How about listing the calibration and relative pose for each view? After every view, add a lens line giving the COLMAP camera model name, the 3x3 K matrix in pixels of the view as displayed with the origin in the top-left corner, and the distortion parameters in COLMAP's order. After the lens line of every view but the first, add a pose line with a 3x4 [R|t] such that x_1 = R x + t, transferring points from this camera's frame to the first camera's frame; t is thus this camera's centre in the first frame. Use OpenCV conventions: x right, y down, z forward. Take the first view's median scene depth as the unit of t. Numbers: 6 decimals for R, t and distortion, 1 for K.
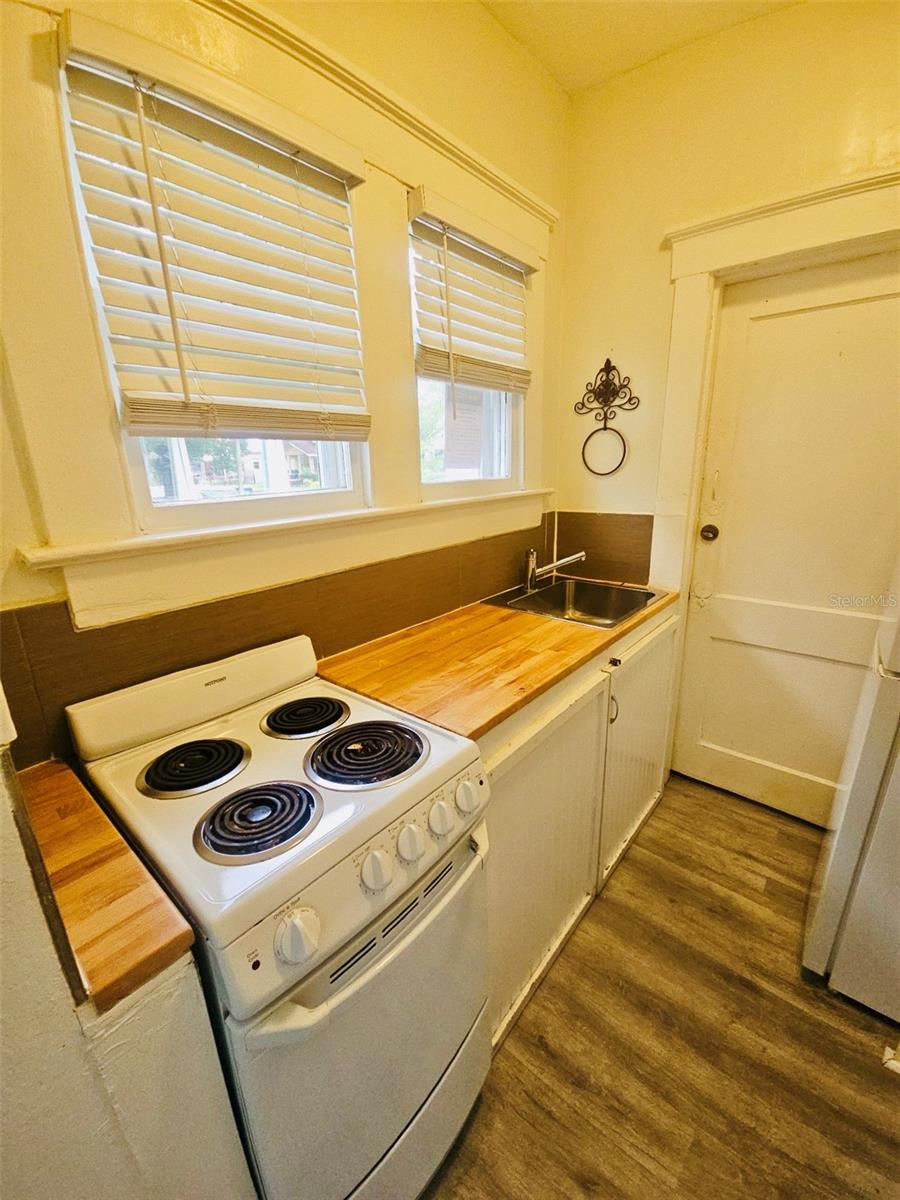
lens RADIAL K [[487.2, 0, 453.3], [0, 487.2, 598.4], [0, 0, 1]] dist [0.014986, -0.010193]
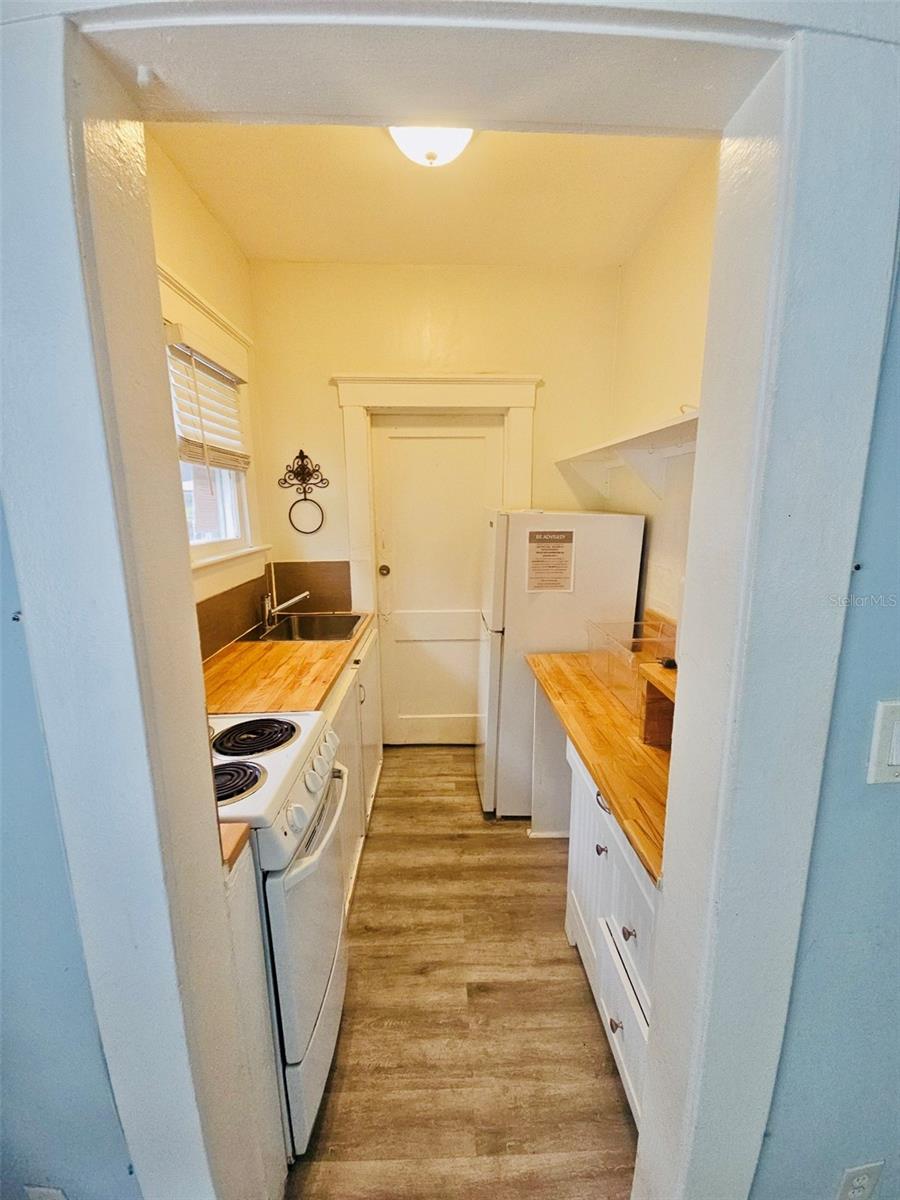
lens RADIAL K [[487.2, 0, 453.3], [0, 487.2, 598.4], [0, 0, 1]] dist [0.014986, -0.010193]
pose [[0.744282, -0.108655, 0.658967, -0.348566], [0.168430, 0.985322, -0.027769, 0.028739], [-0.646278, 0.131657, 0.751659, -0.269894]]
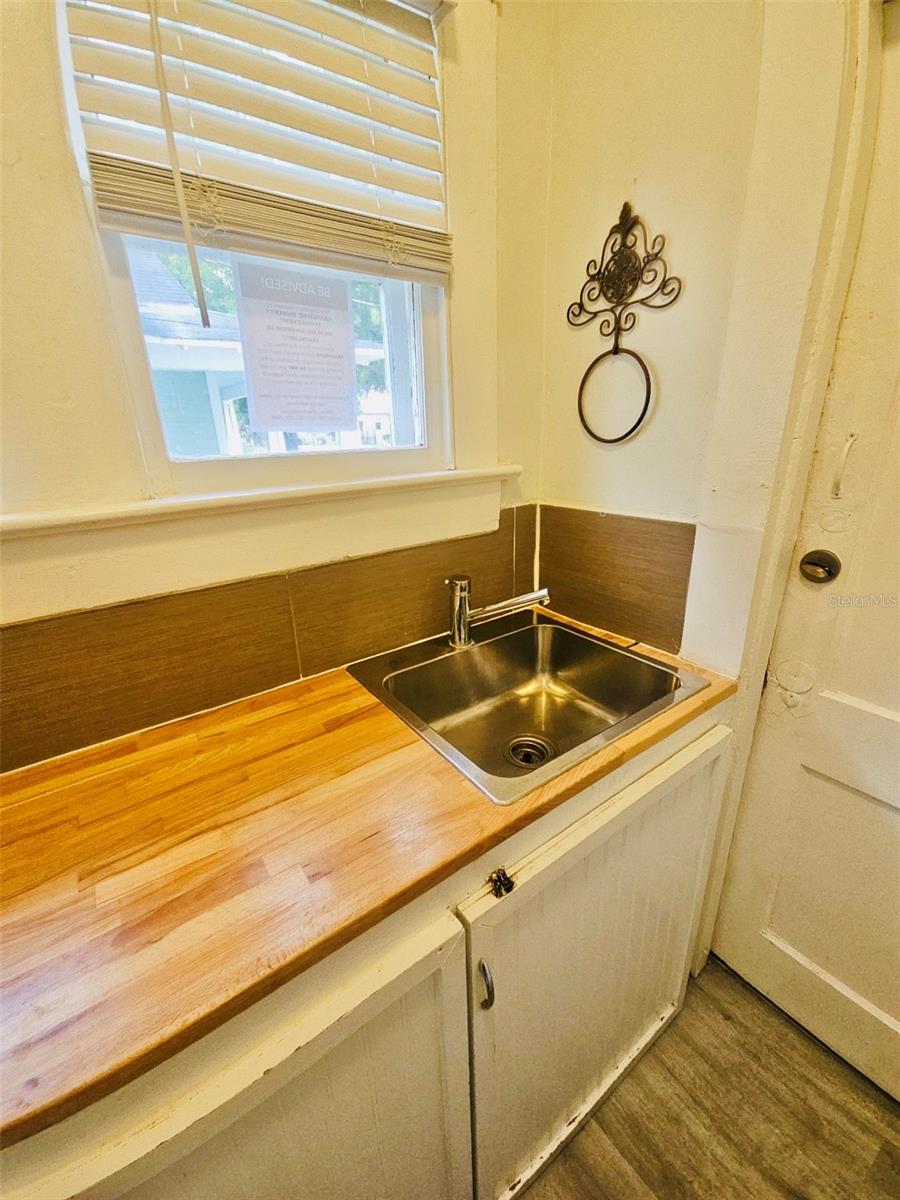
lens RADIAL K [[487.2, 0, 453.3], [0, 487.2, 598.4], [0, 0, 1]] dist [0.014986, -0.010193]
pose [[0.970921, 0.075822, -0.227076, 0.328263], [-0.058602, 0.994937, 0.081649, -0.139175], [0.232117, -0.065967, 0.970448, 0.514093]]
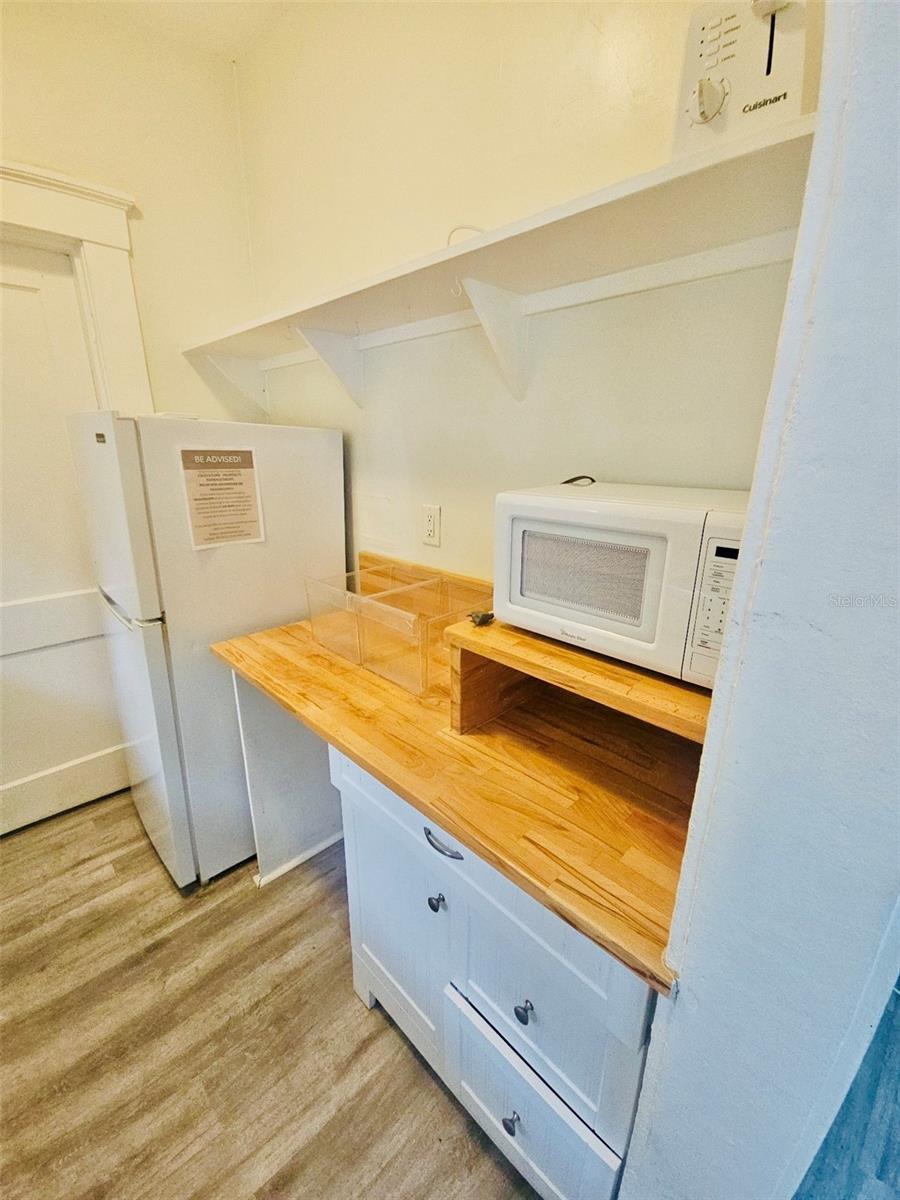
lens RADIAL K [[487.2, 0, 453.3], [0, 487.2, 598.4], [0, 0, 1]] dist [0.014986, -0.010193]
pose [[0.084768, -0.269126, 0.959367, -0.124265], [0.258055, 0.935911, 0.239745, 0.002347], [-0.962404, 0.227247, 0.148785, 0.048475]]
